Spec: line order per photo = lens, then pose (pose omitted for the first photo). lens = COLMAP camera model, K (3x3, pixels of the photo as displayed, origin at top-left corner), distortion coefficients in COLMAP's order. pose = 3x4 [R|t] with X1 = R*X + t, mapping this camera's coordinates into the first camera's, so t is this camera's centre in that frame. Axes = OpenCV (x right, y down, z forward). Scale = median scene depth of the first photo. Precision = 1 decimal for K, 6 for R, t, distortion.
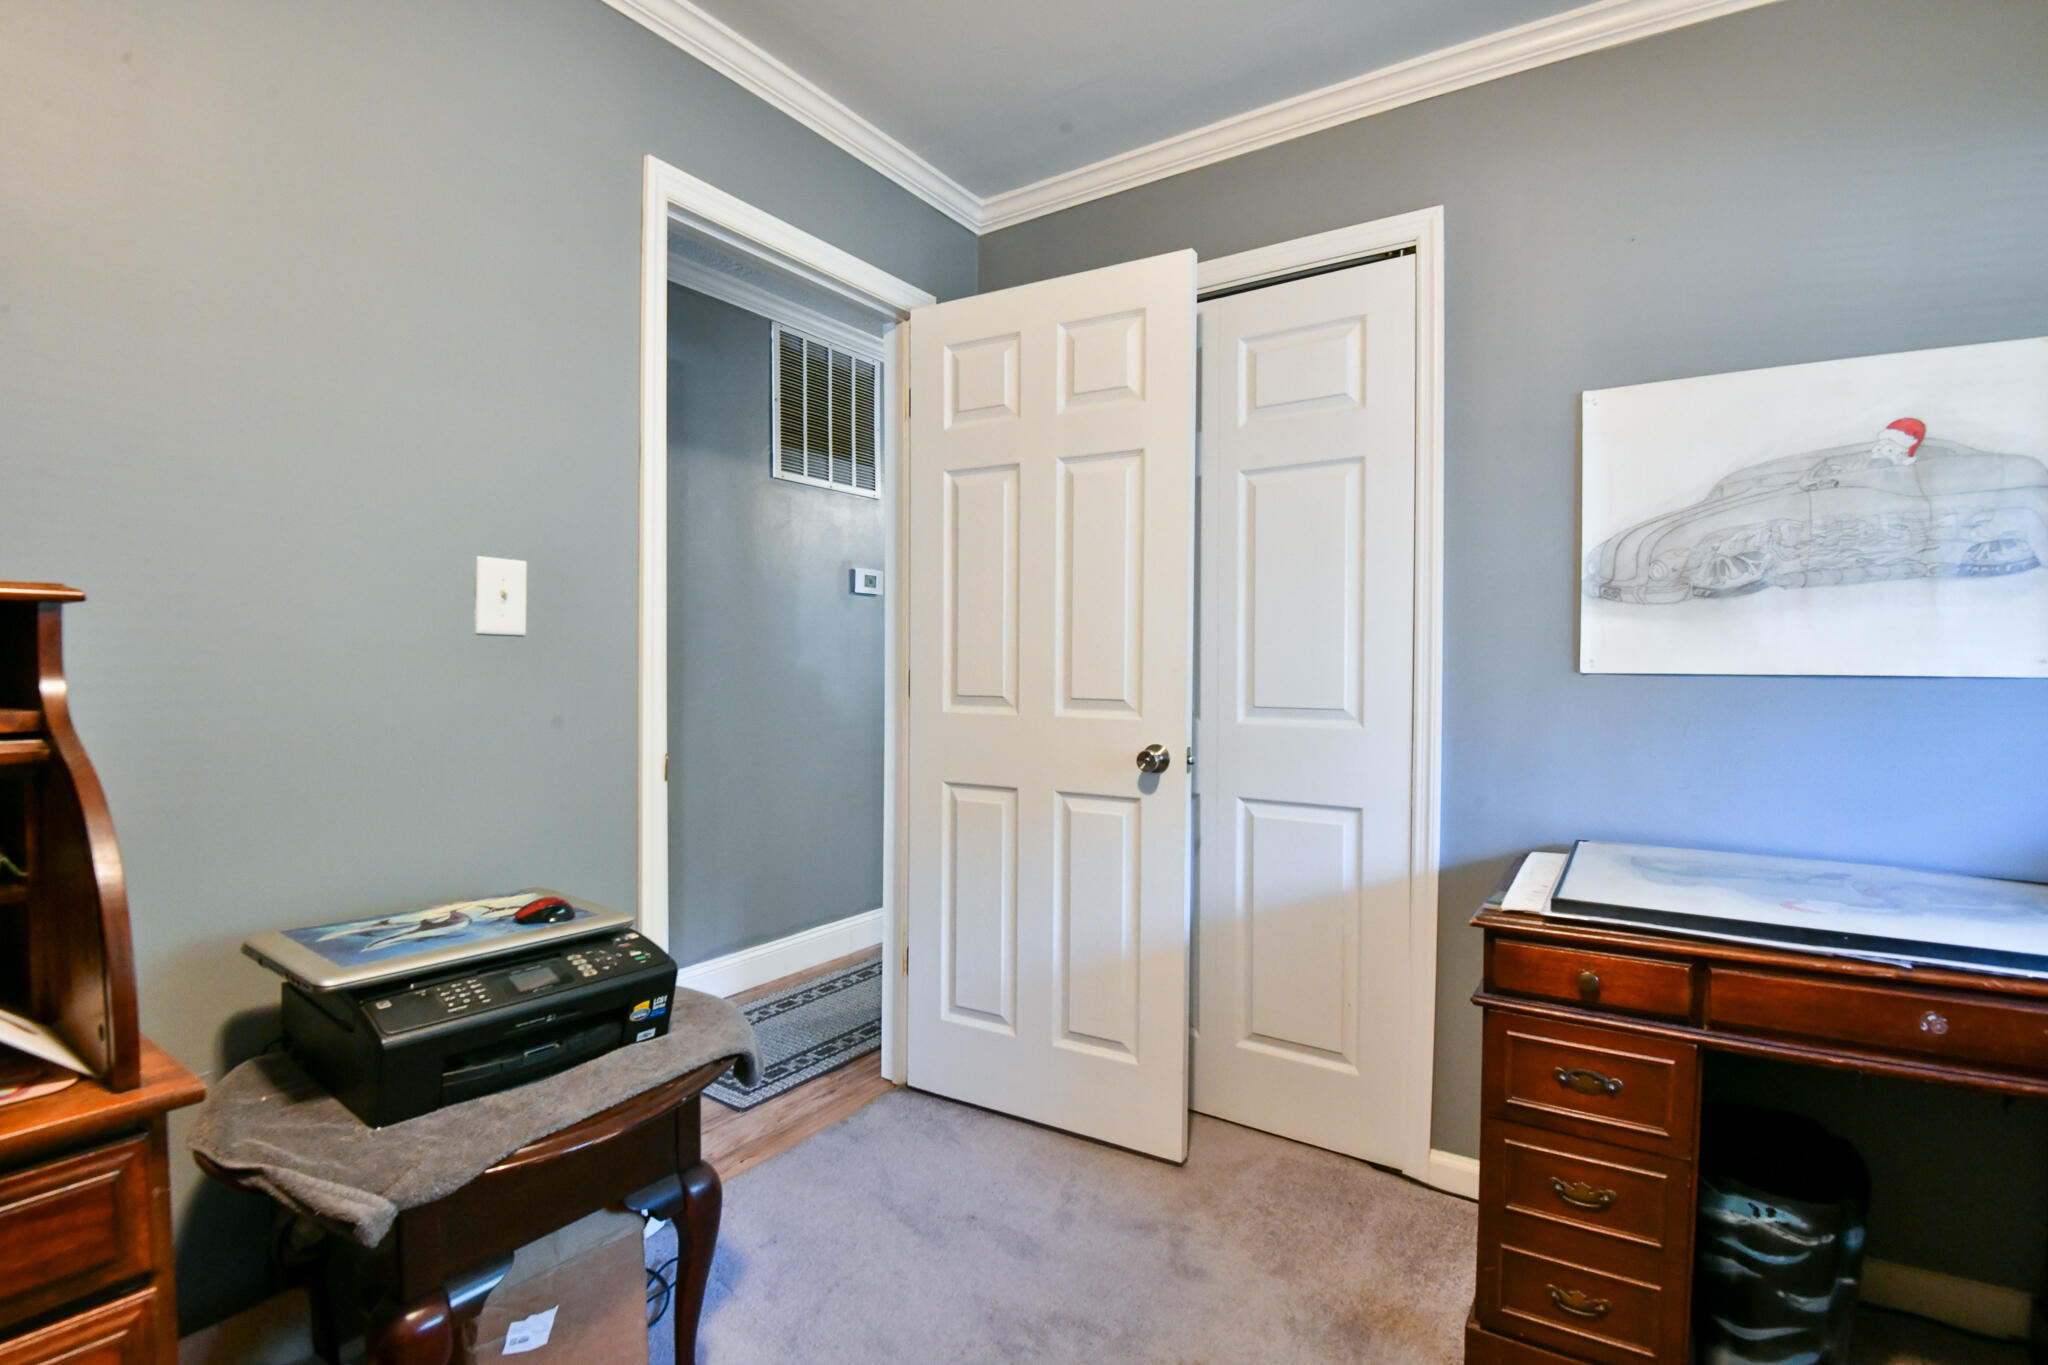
lens RADIAL K [[956.1, 0, 1060.5], [0, 956.1, 684.2], [0, 0, 1]] dist [0.002913, -0.028897]
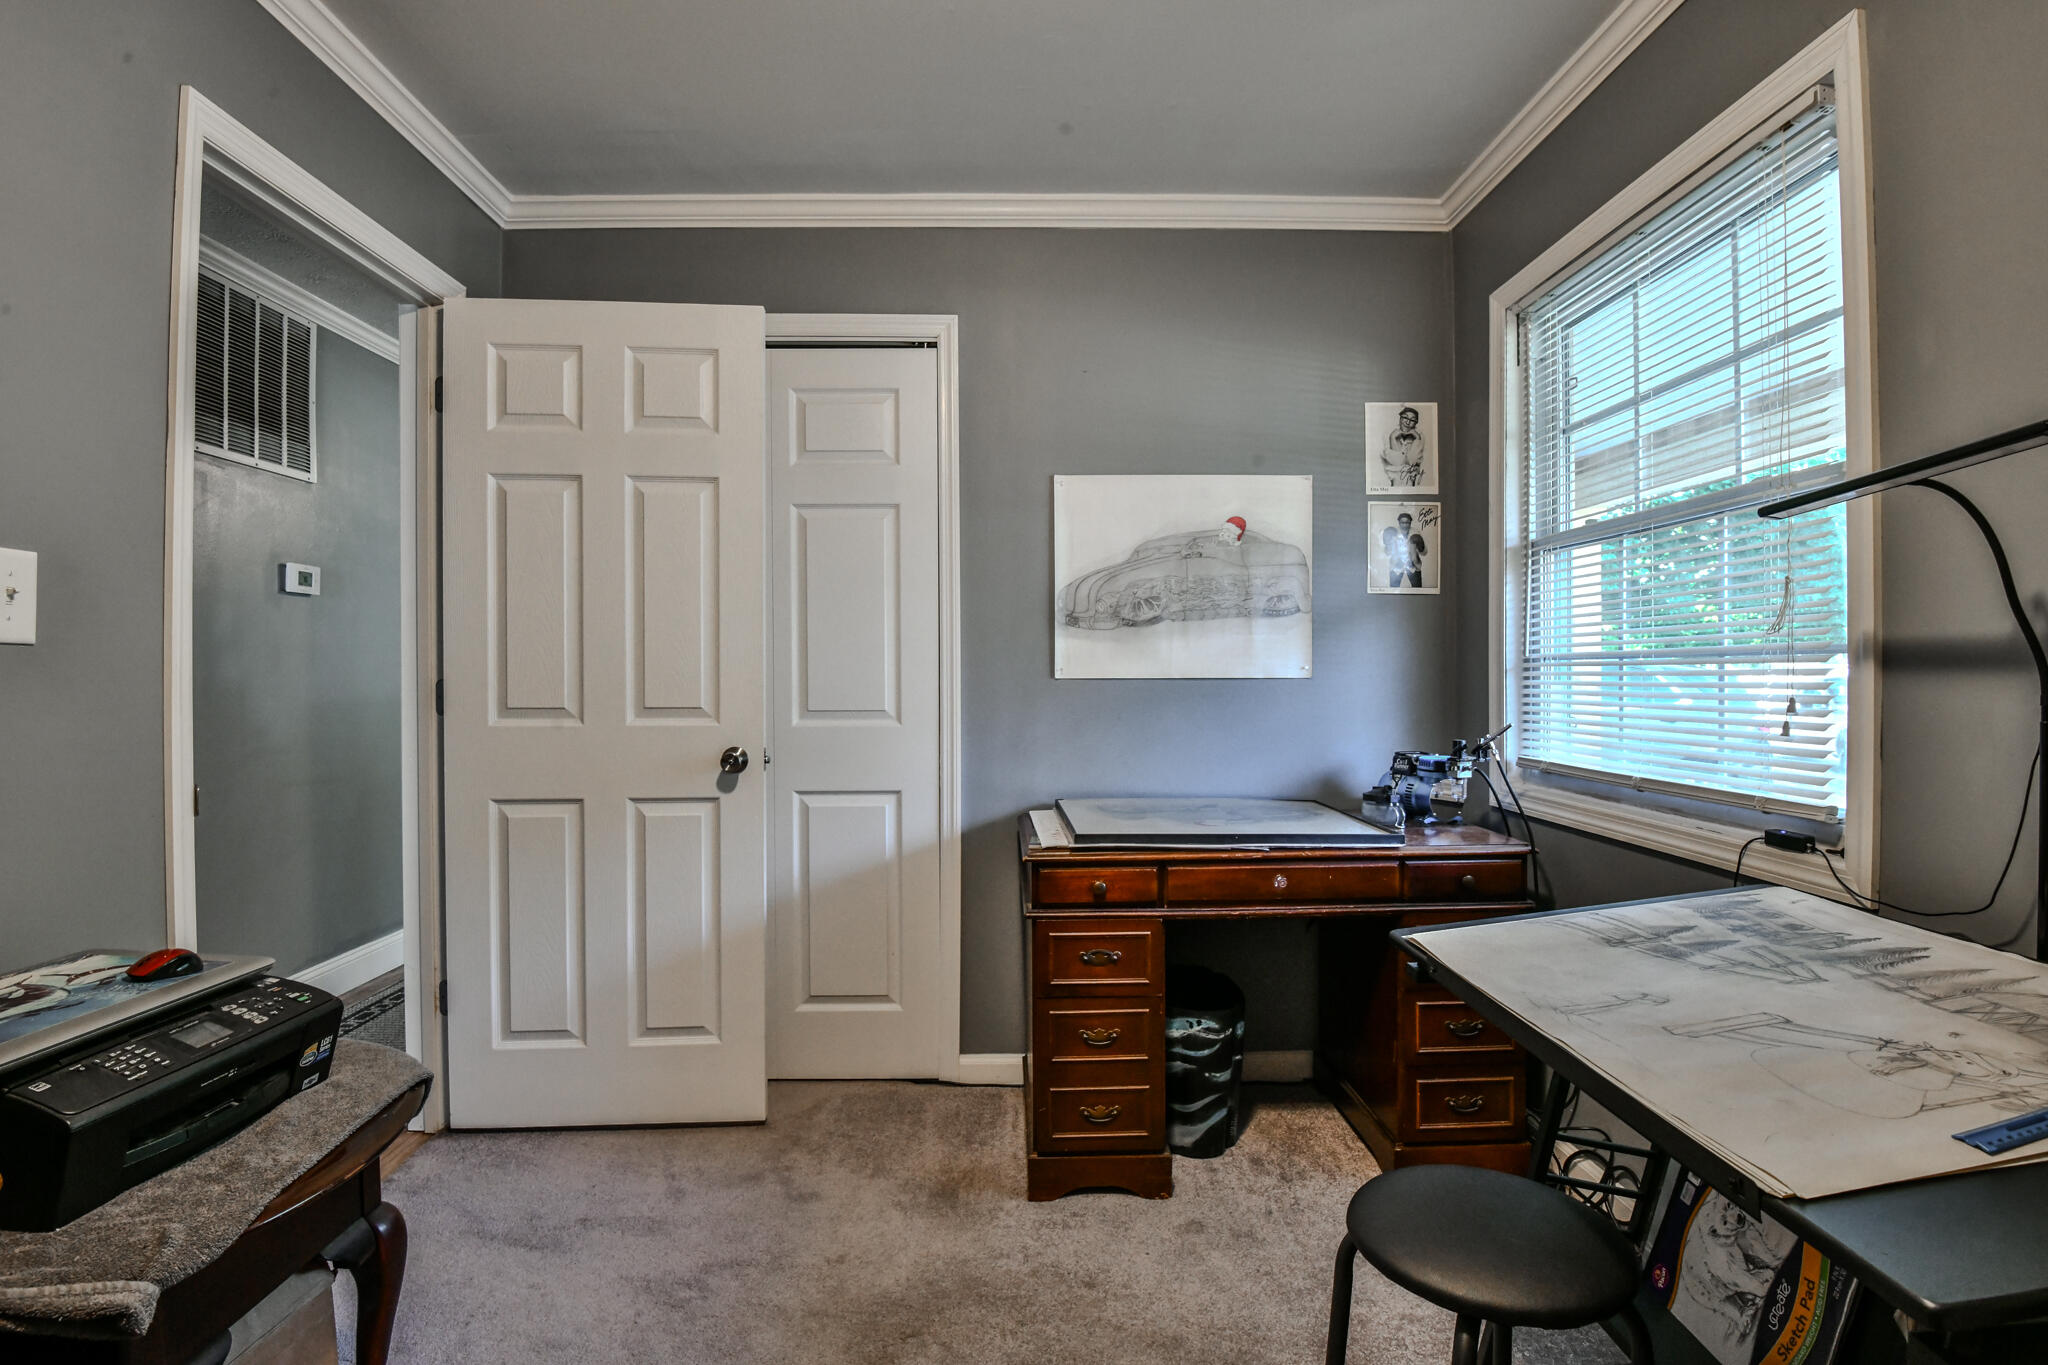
lens RADIAL K [[970.1, 0, 1024.0], [0, 970.1, 682.5], [0, 0, 1]] dist [-0.001499, -0.021700]
pose [[0.815552, -0.011793, 0.578564, -0.316752], [0.017983, 0.999826, -0.004970, 0.000407], [-0.578404, 0.014458, 0.815622, -0.121683]]
